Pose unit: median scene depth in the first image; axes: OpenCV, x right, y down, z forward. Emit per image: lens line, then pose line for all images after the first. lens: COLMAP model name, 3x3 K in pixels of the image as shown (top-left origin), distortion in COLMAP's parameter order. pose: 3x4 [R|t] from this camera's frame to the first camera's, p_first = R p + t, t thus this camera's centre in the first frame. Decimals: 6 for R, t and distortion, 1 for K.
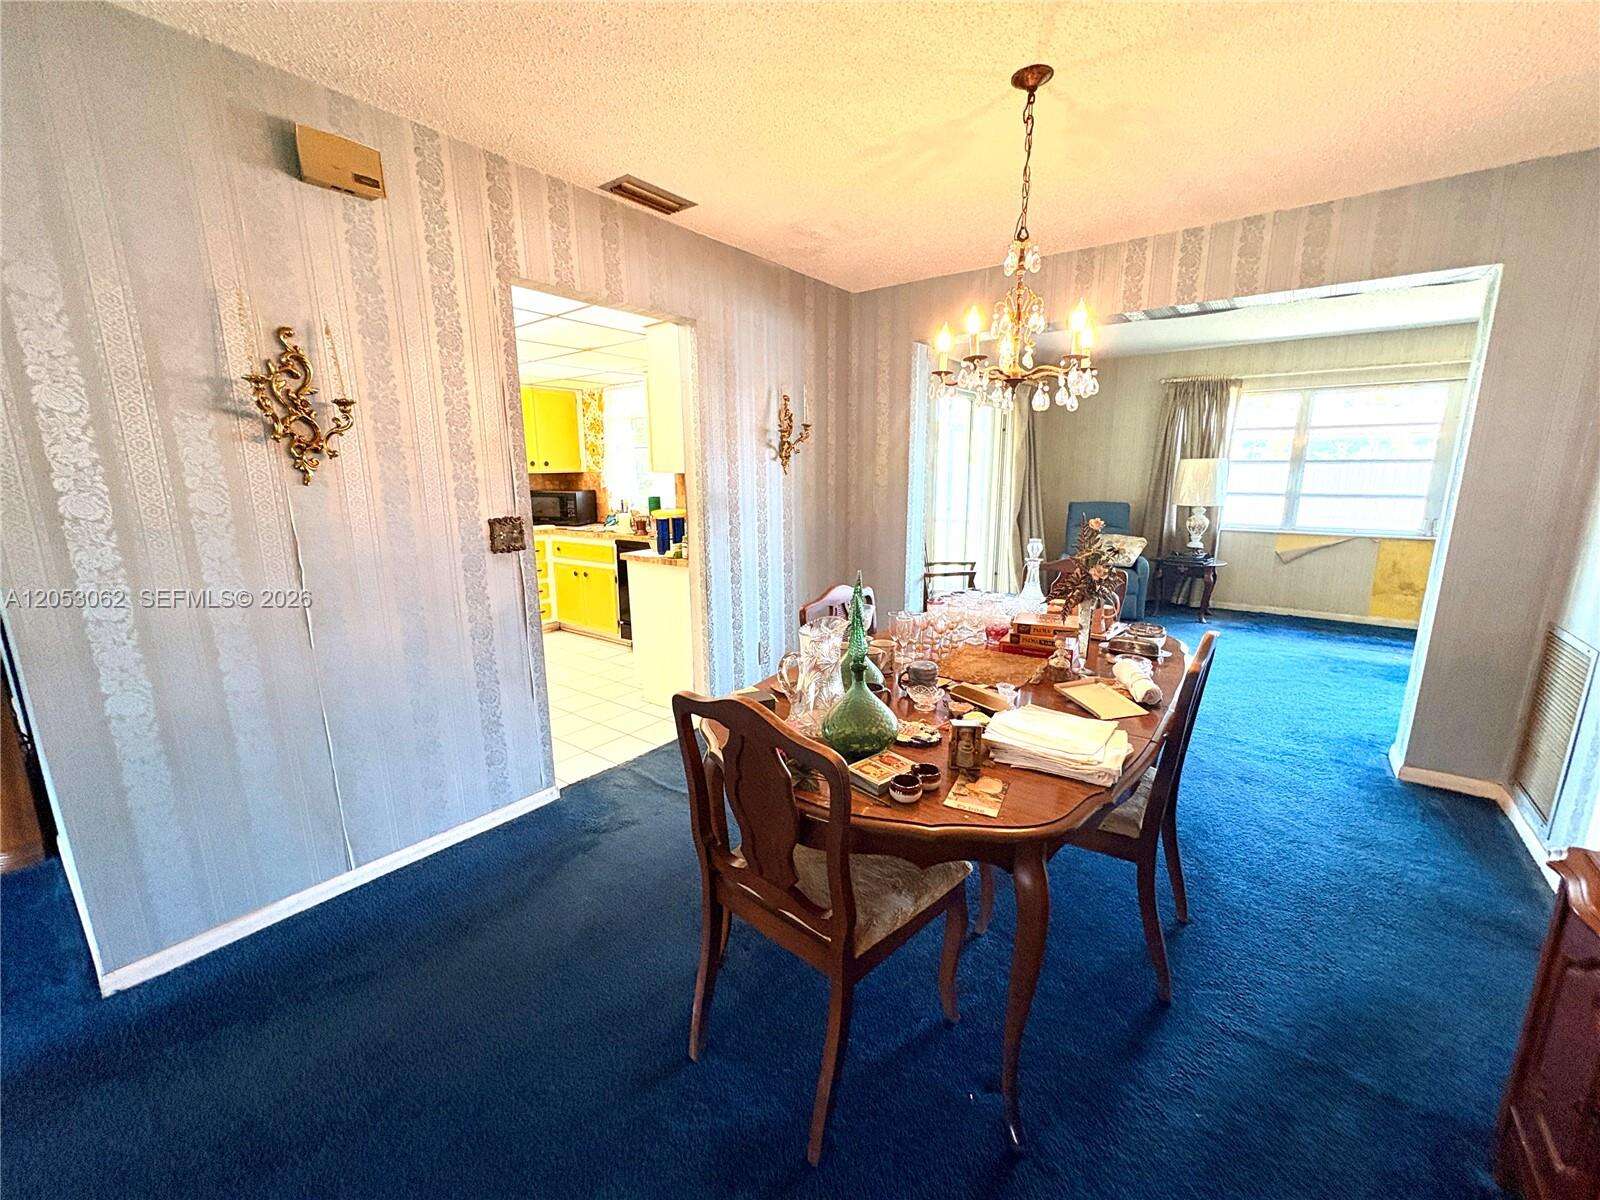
lens RADIAL K [[635.7, 0, 794.8], [0, 635.7, 598.2], [0, 0, 1]] dist [-0.003970, 0.000567]
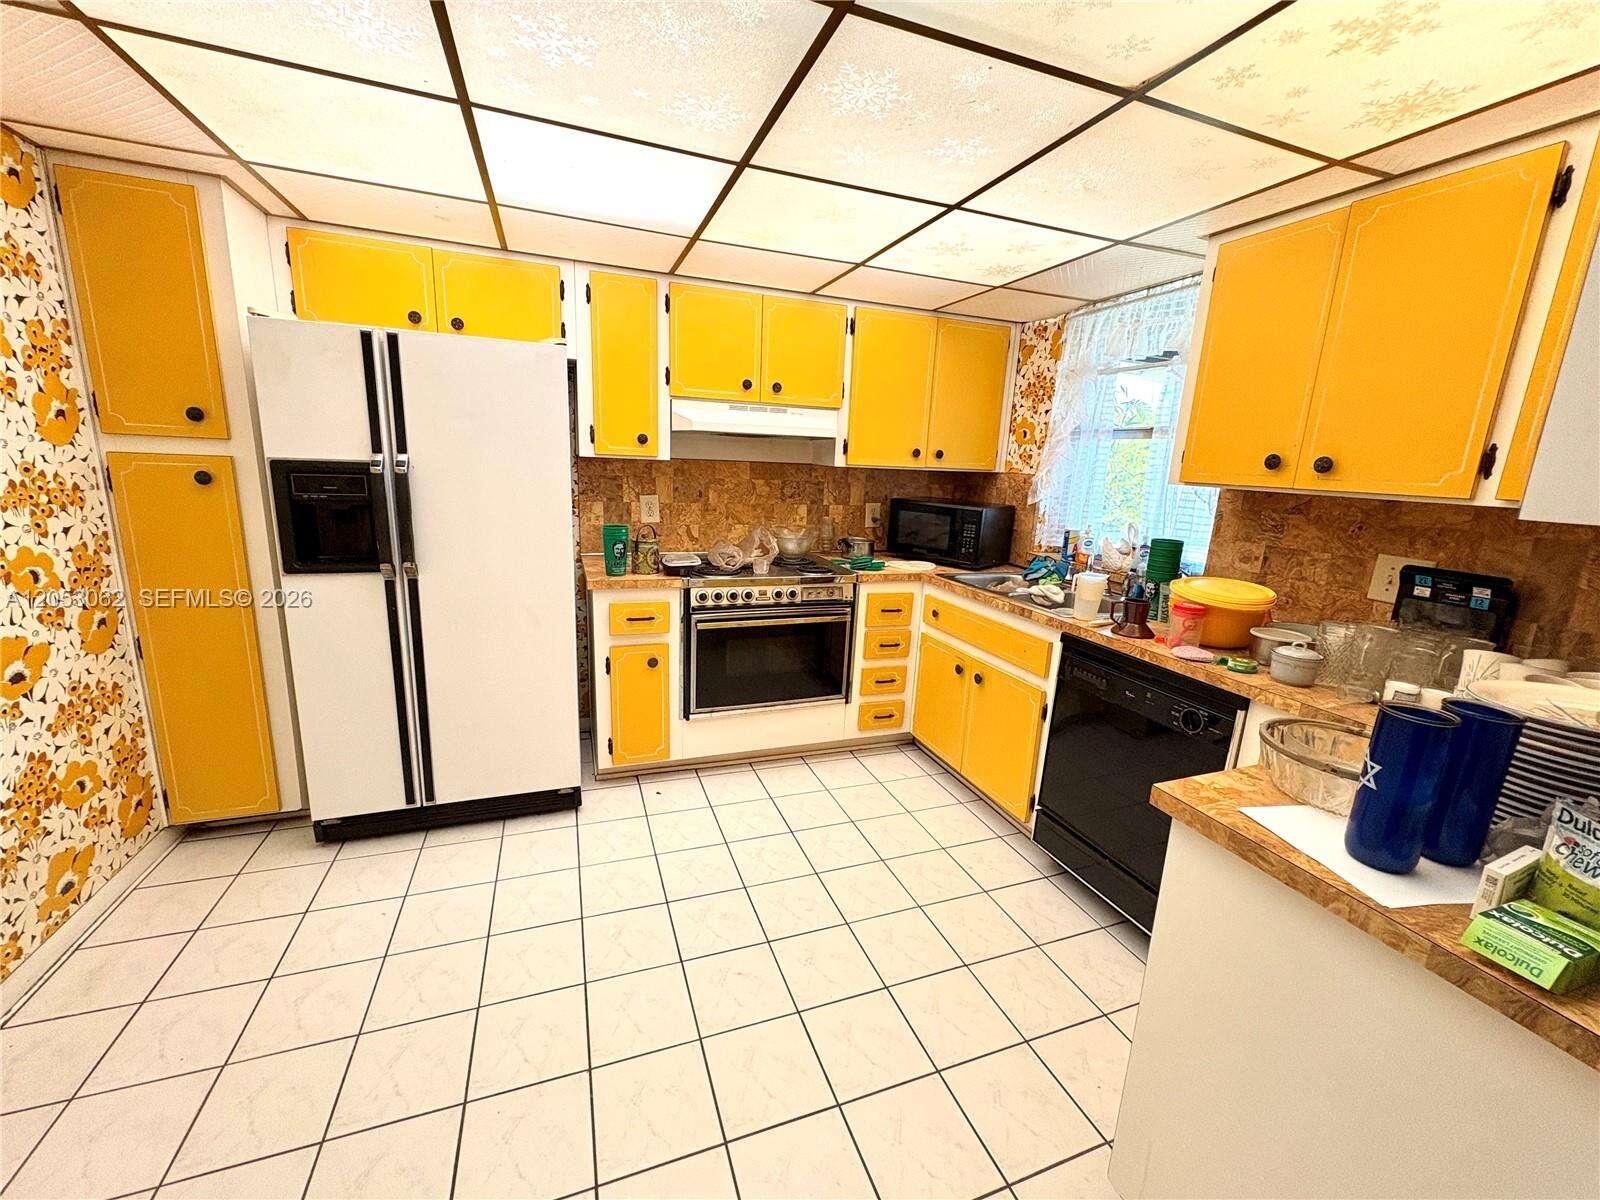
lens RADIAL K [[635.7, 0, 797.8], [0, 635.7, 601.7], [0, 0, 1]] dist [-0.003970, 0.000567]
pose [[0.840206, 0.158807, -0.518493, -0.184603], [-0.155711, 0.986545, 0.049838, -0.091876], [0.519431, 0.038860, 0.853628, 0.461644]]
